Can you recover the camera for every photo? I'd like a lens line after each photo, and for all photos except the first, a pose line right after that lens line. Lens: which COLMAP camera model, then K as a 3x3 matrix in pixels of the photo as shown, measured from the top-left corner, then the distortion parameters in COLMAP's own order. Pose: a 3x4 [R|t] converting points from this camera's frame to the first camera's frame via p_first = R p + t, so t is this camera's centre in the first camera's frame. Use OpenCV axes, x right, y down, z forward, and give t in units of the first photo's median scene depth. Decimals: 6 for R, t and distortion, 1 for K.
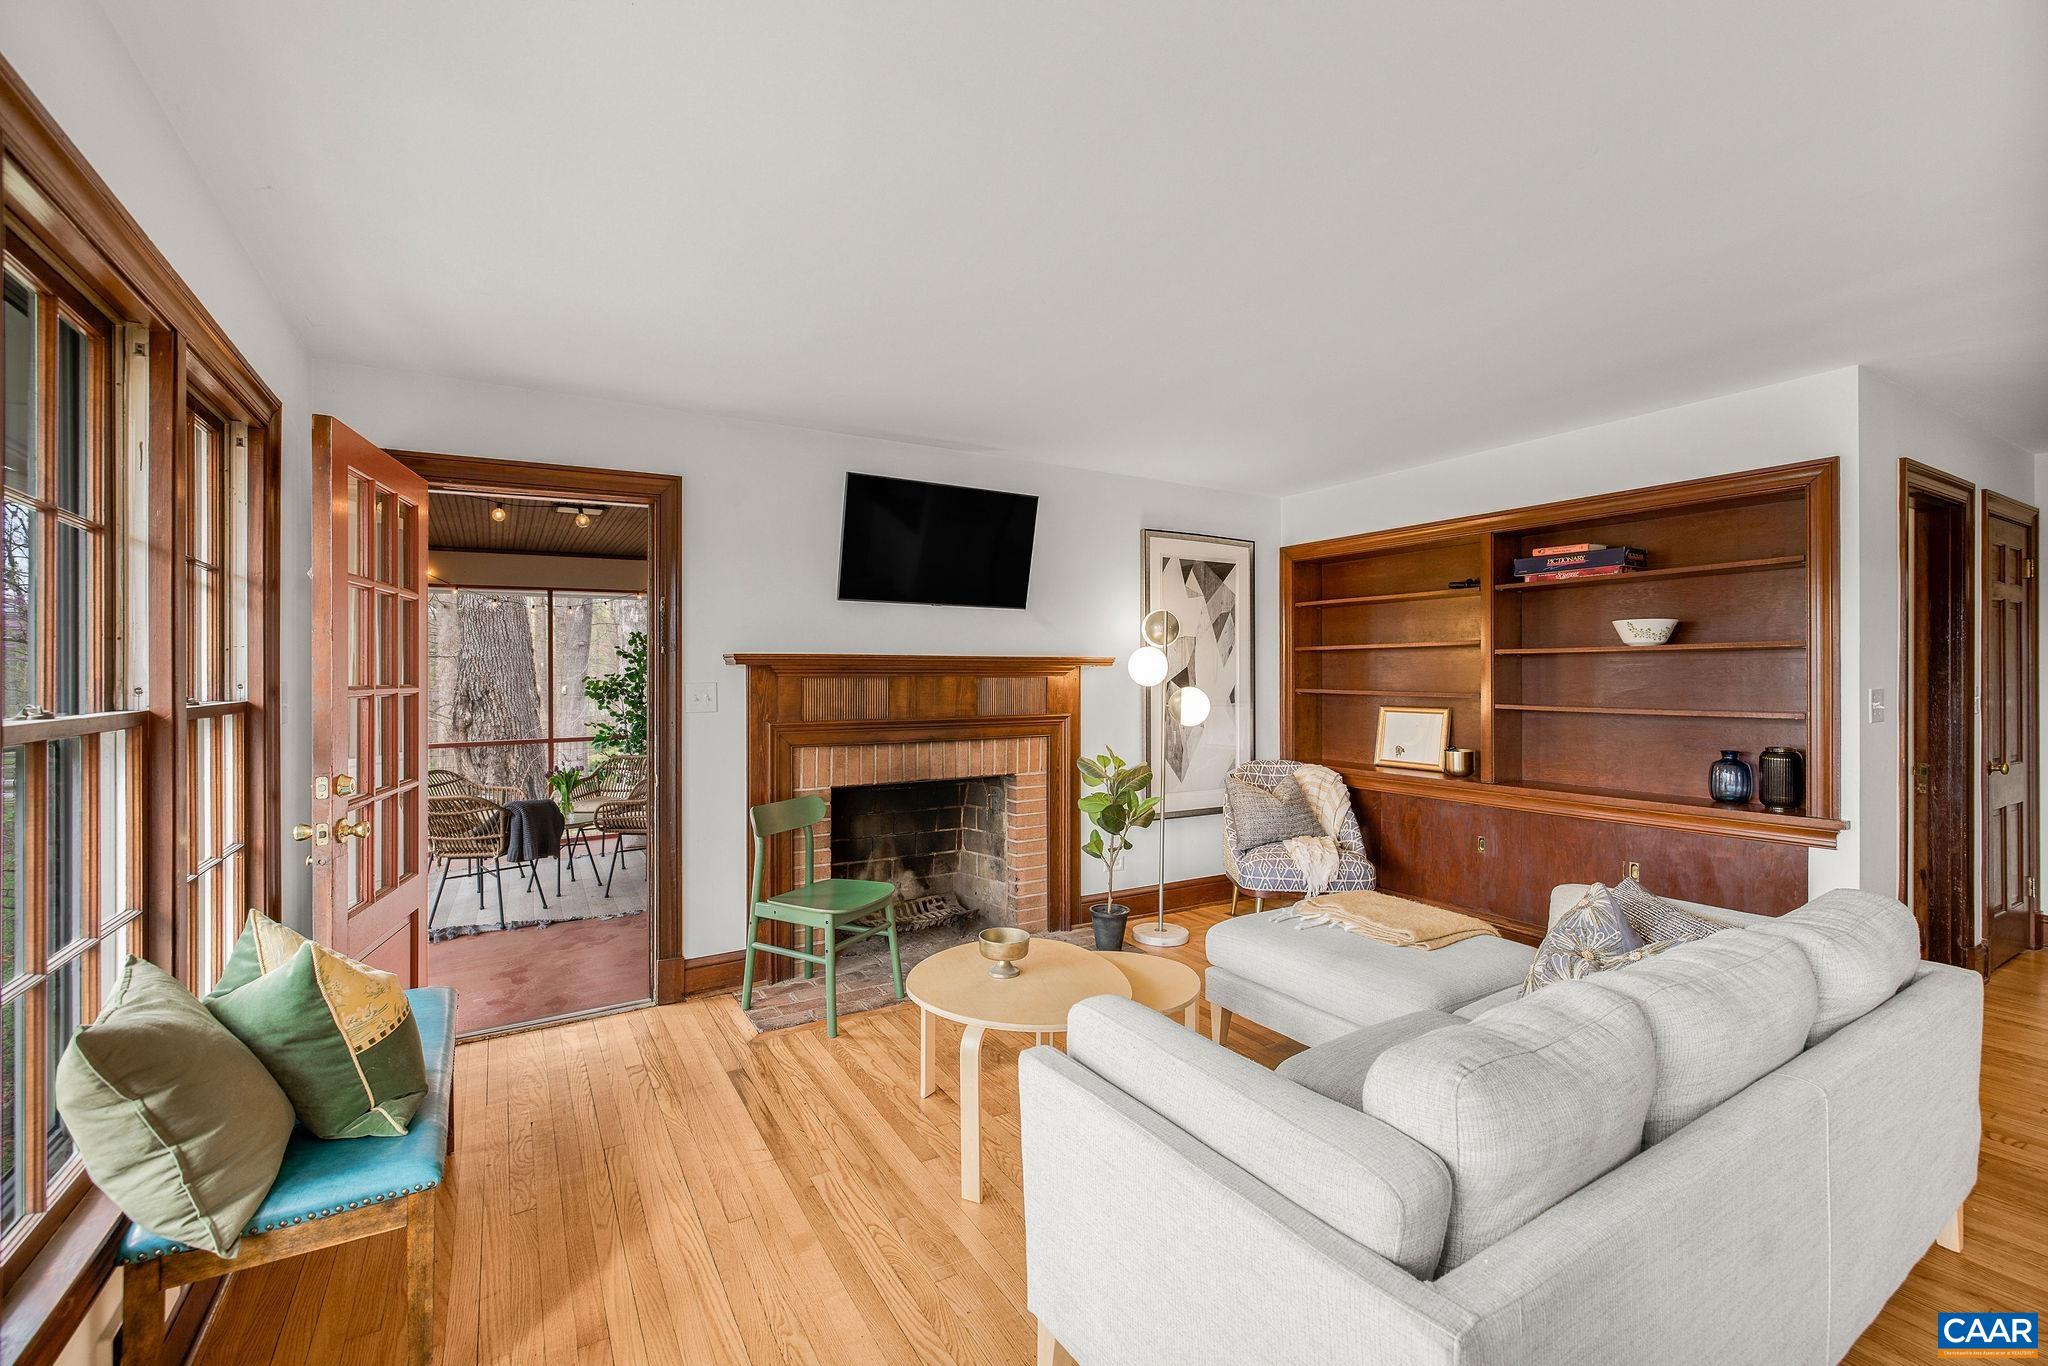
lens RADIAL K [[869.6, 0, 1022.4], [0, 869.6, 674.4], [0, 0, 1]] dist [-0.009049, 0.000689]
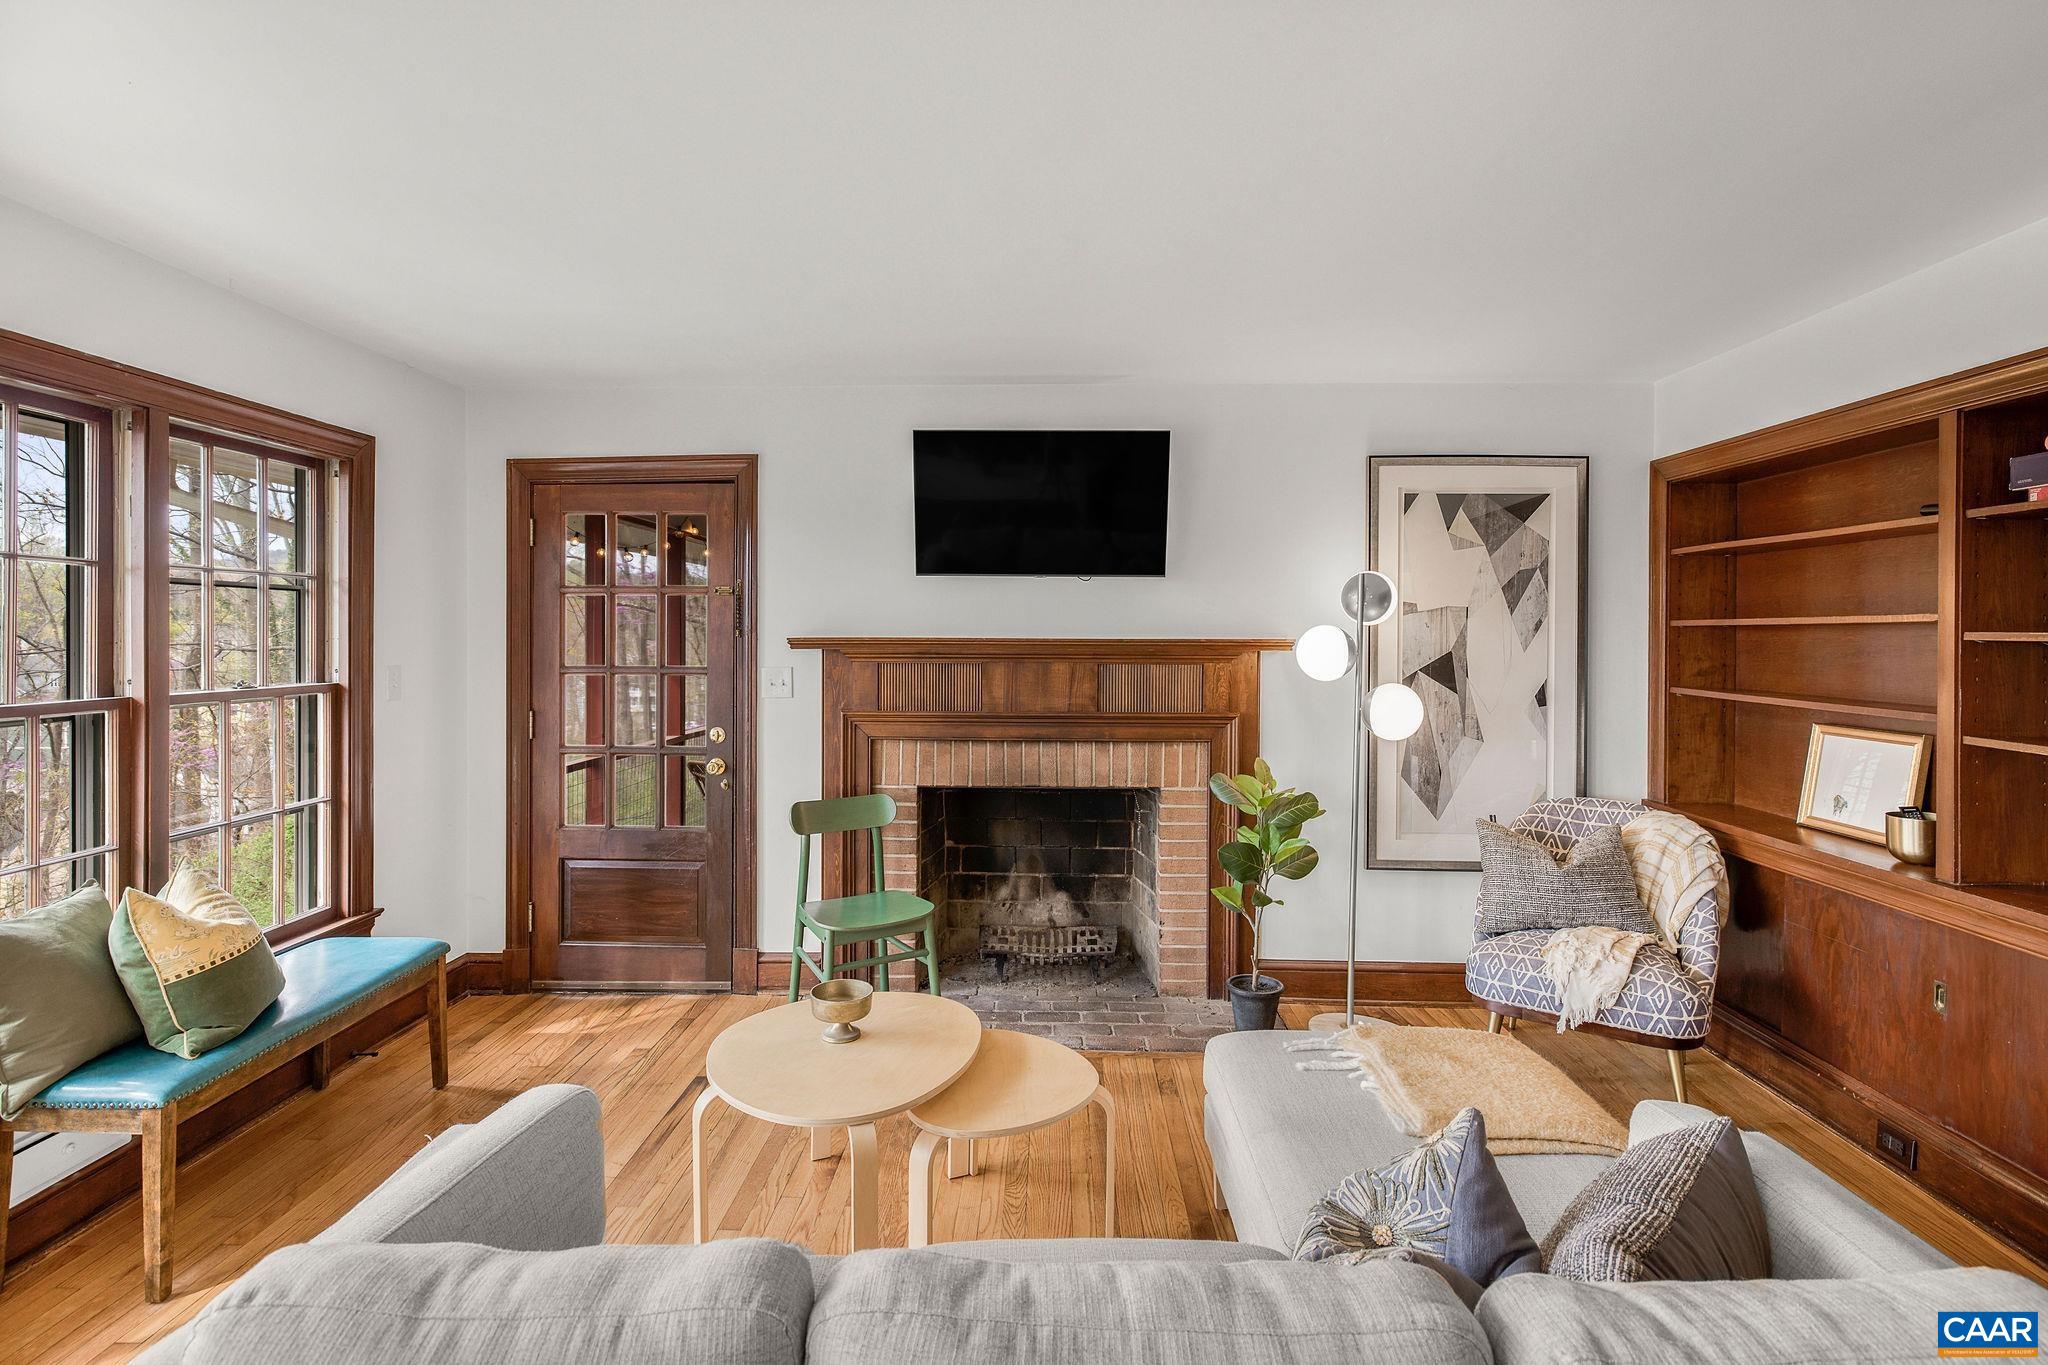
lens RADIAL K [[1016.4, 0, 1019.5], [0, 1016.4, 639.1], [0, 0, 1]] dist [0.002087, 0.000081]
pose [[0.840202, 0.007510, -0.542222, 0.387789], [-0.004759, 0.999968, 0.006476, -0.025017], [0.542253, -0.002861, 0.840210, 0.166911]]
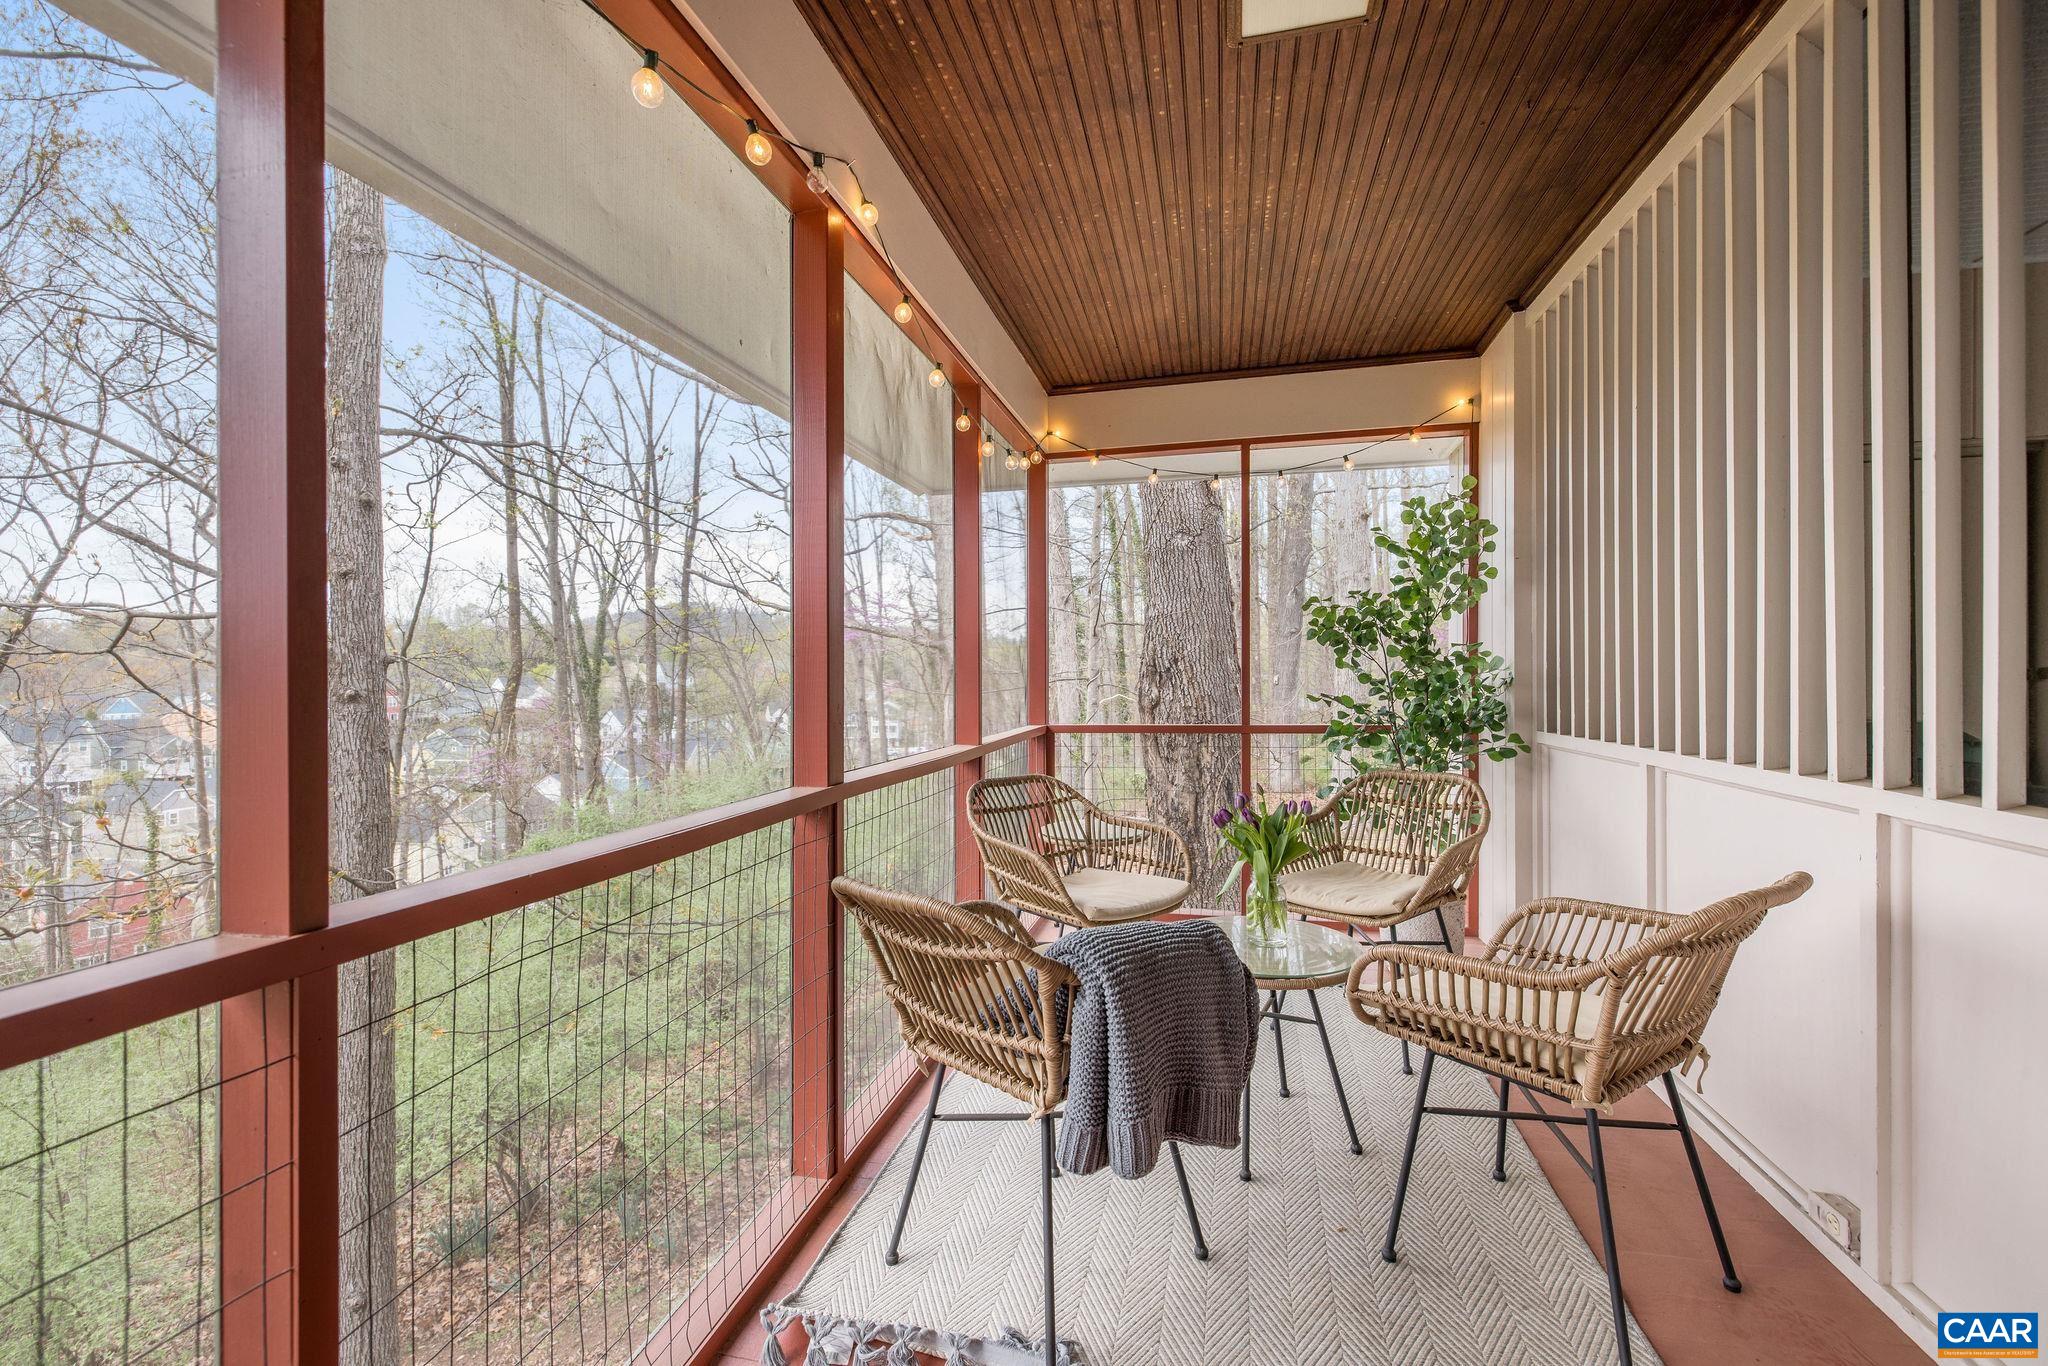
lens RADIAL K [[869.6, 0, 1020.9], [0, 869.6, 675.9], [0, 0, 1]] dist [-0.009049, 0.000689]
pose [[0.716154, 0.004187, -0.697930, -0.217495], [-0.000826, 0.999986, 0.005152, 0.033107], [0.697942, -0.003113, 0.716147, 0.419307]]
